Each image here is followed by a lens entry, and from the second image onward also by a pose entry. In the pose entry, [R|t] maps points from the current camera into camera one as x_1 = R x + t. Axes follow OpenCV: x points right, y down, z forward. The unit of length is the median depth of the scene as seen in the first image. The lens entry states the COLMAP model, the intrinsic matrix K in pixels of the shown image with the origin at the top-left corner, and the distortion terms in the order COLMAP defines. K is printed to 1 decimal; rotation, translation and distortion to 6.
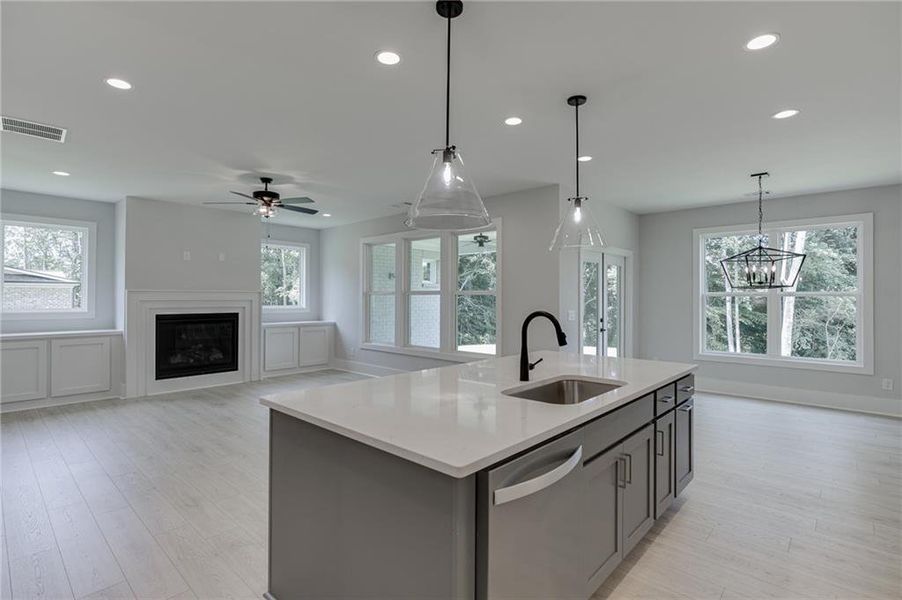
lens RADIAL K [[428.0, 0, 450.5], [0, 428.0, 295.5], [0, 0, 1]] dist [-0.013861, 0.003463]
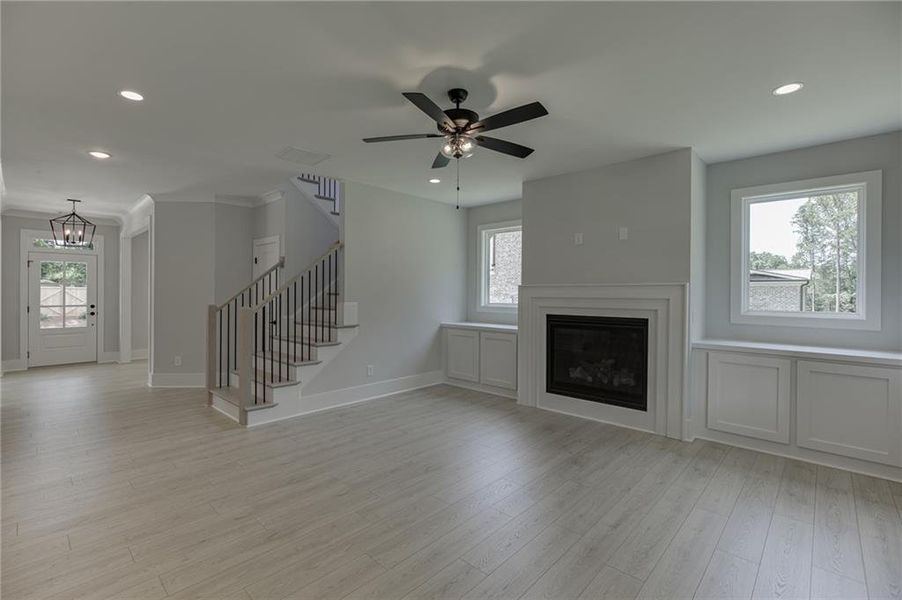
lens RADIAL K [[406.8, 0, 449.4], [0, 406.8, 294.6], [0, 0, 1]] dist [-0.003781, 0.001289]
pose [[-0.008192, 0.001794, -0.999965, 0.085089], [-0.000152, 0.999998, 0.001795, 0.003622], [0.999966, 0.000166, -0.008192, 0.634003]]
